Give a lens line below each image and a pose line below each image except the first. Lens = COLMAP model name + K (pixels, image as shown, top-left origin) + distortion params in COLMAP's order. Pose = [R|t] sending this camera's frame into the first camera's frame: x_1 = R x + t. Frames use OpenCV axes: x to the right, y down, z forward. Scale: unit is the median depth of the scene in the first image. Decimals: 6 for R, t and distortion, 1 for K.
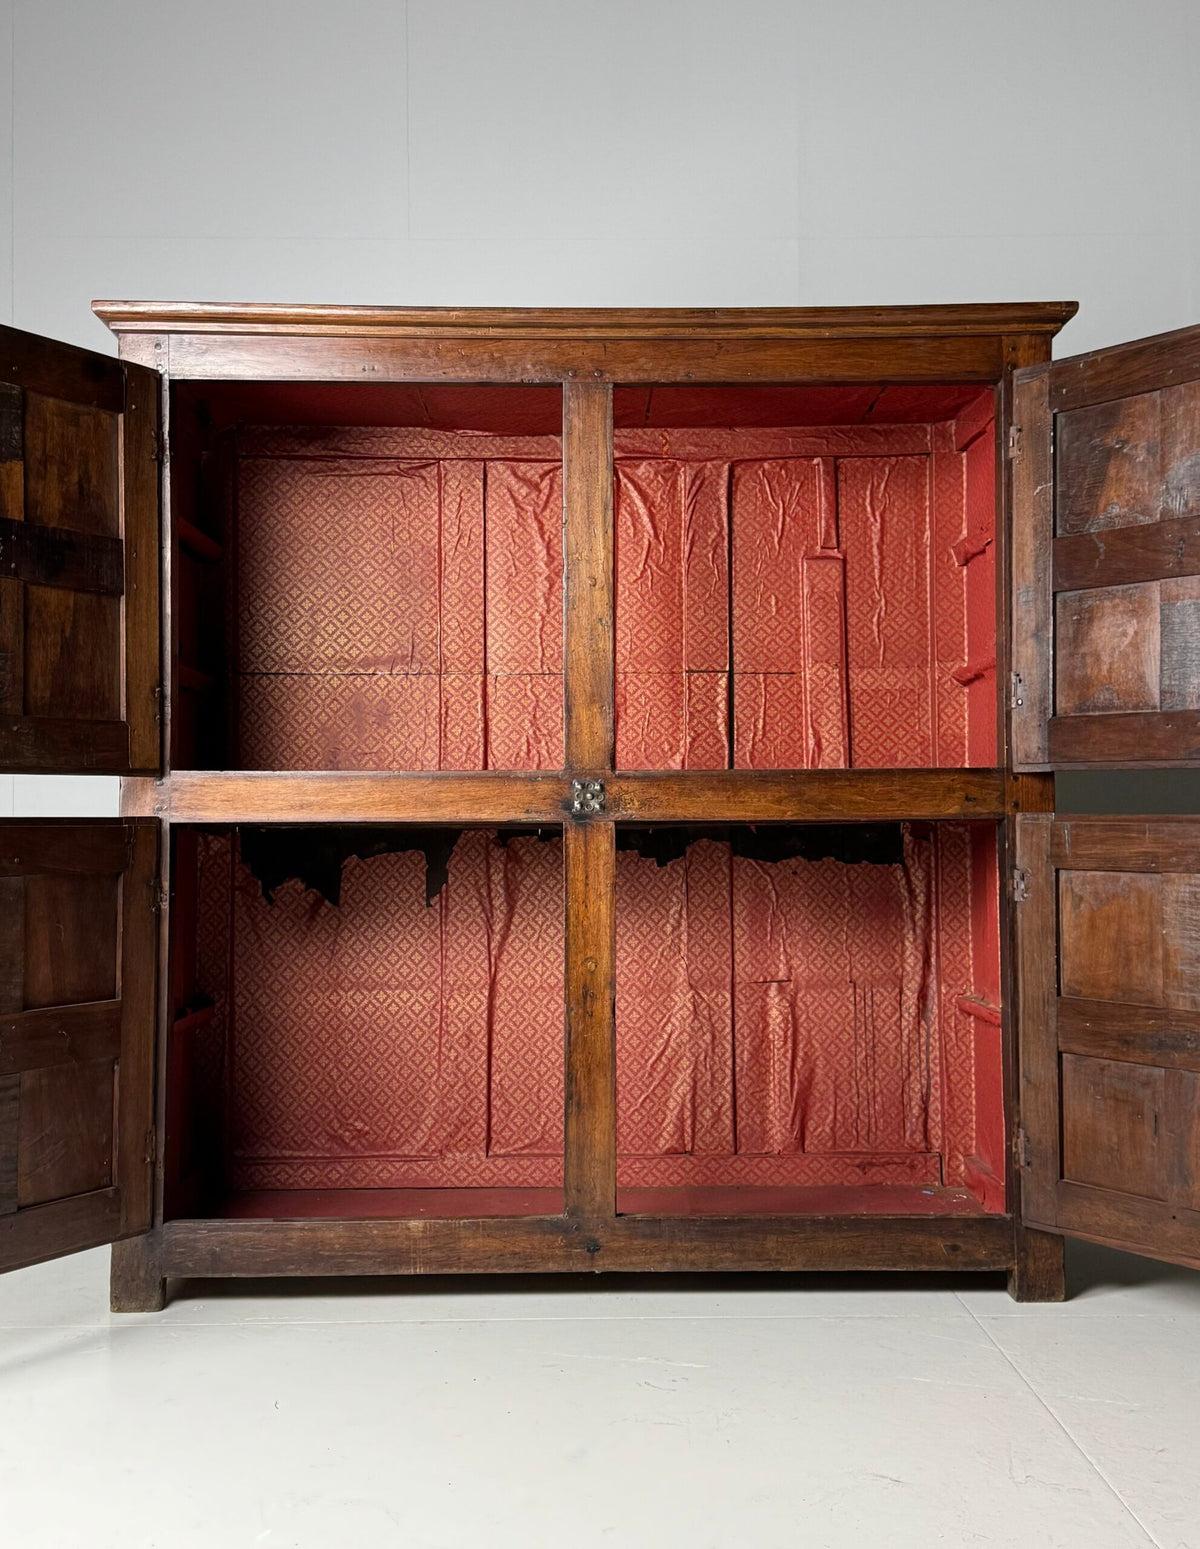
lens RADIAL K [[1799.3, 0, 595.3], [0, 1799.3, 753.3], [0, 0, 1]] dist [0.109858, 0.000000]
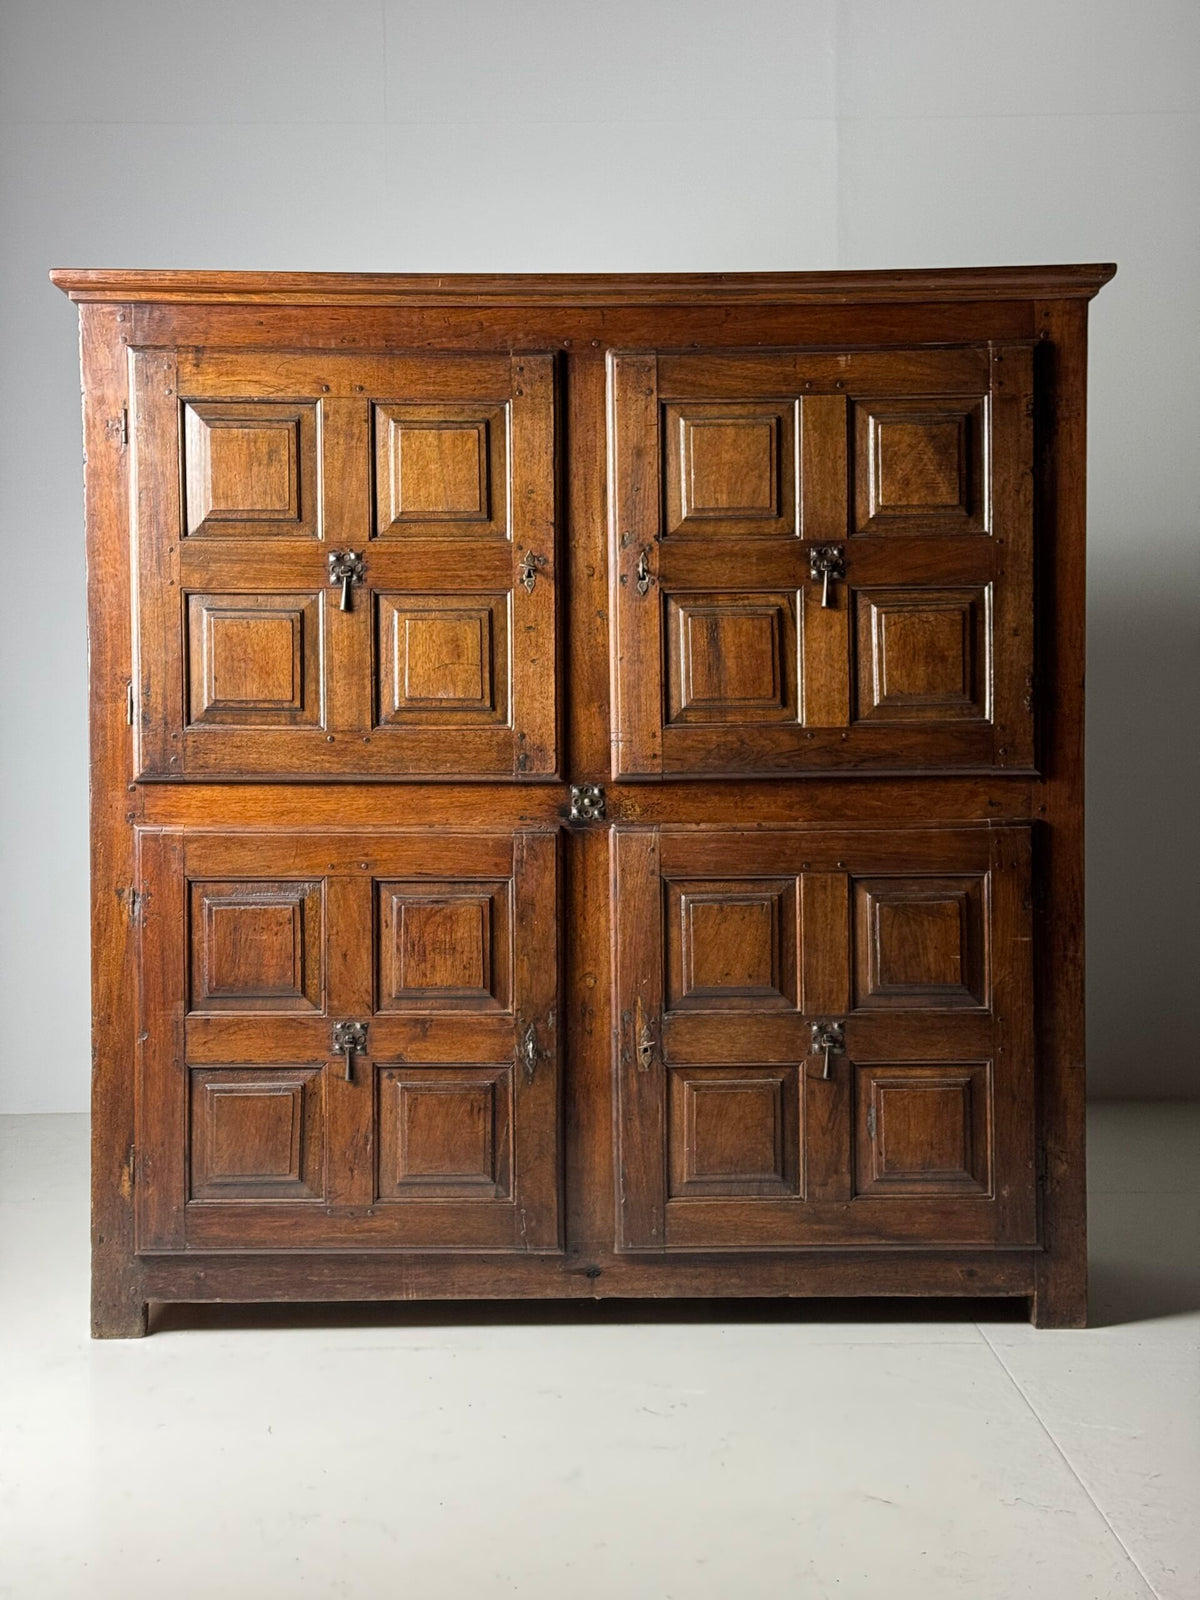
lens RADIAL K [[2319.4, 0, 607.7], [0, 2319.4, 797.0], [0, 0, 1]] dist [0.141553, 0.000000]
pose [[0.999932, -0.001852, -0.011508, 0.020854], [0.002684, 0.997349, 0.072711, -0.066361], [0.011343, -0.072737, 0.997287, -0.204947]]
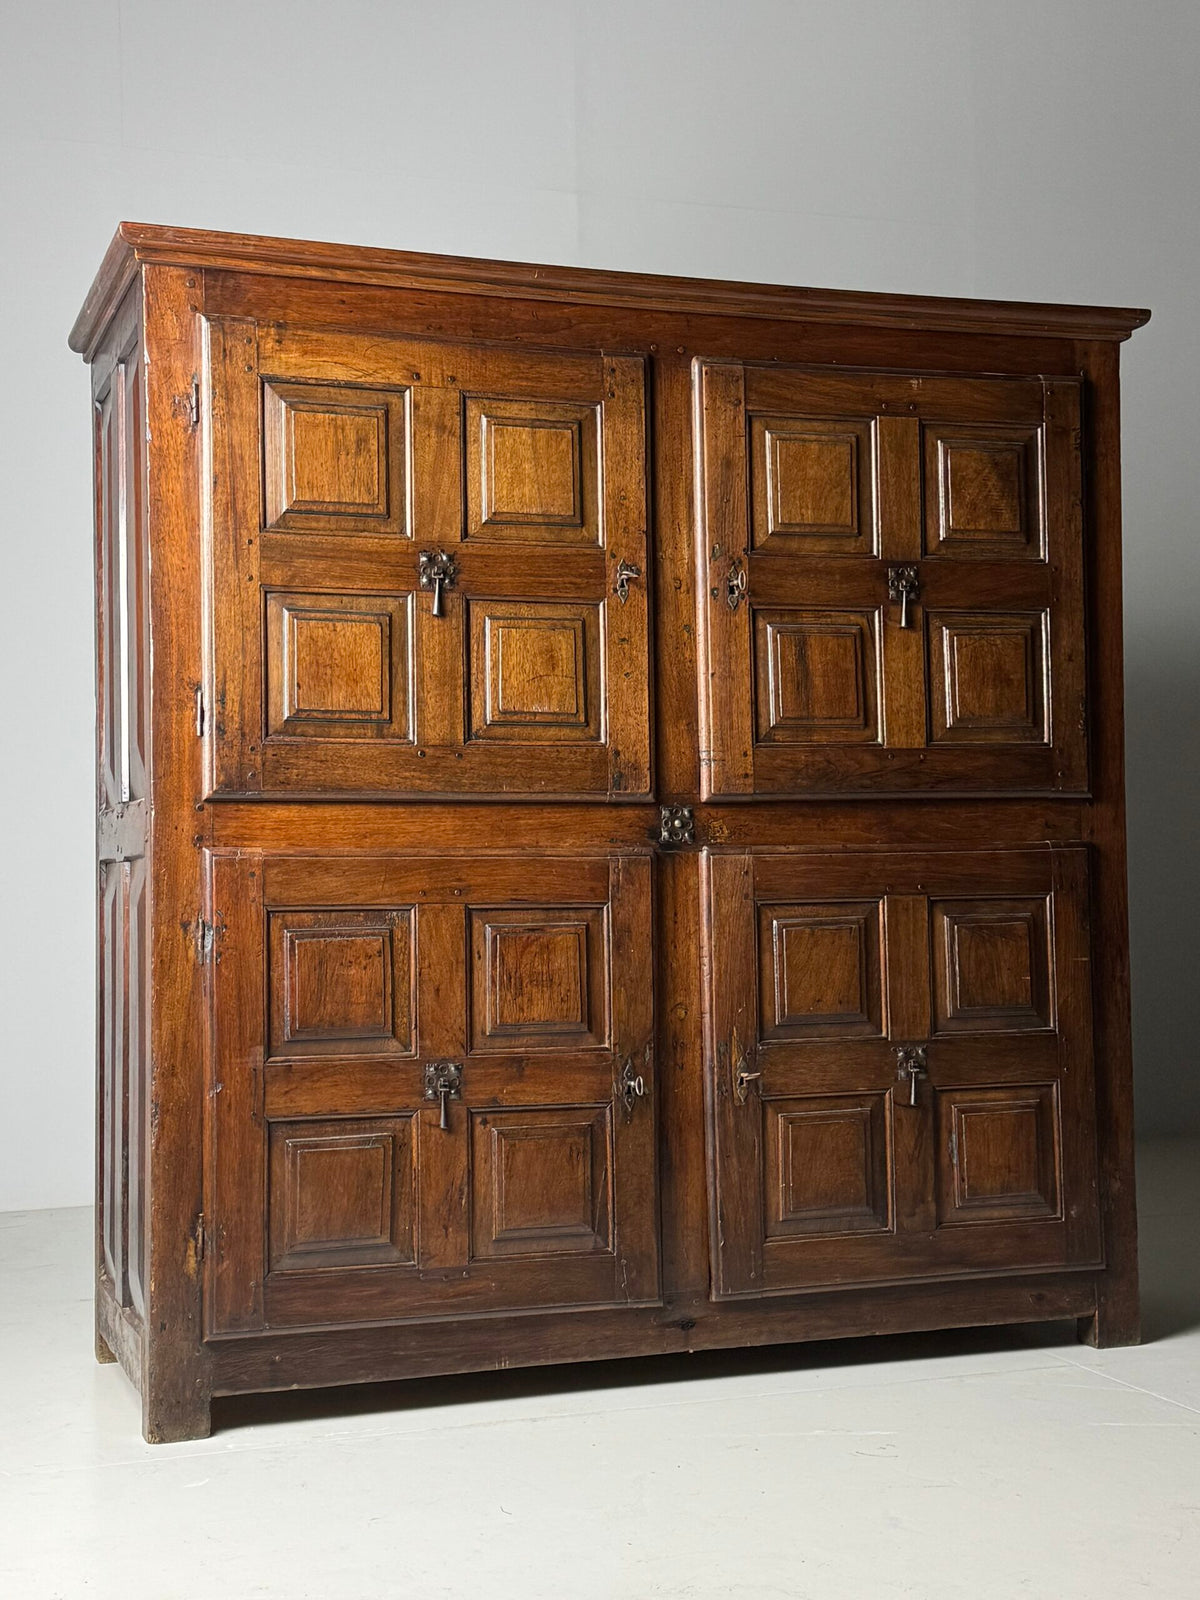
lens RADIAL K [[2229.9, 0, 604.2], [0, 2229.9, 803.3], [0, 0, 1]] dist [0.130384, 0.000000]
pose [[0.945226, 0.002080, 0.326411, -0.398027], [-0.004750, 0.999961, 0.007383, 0.005625], [-0.326383, -0.008529, 0.945199, -0.036758]]
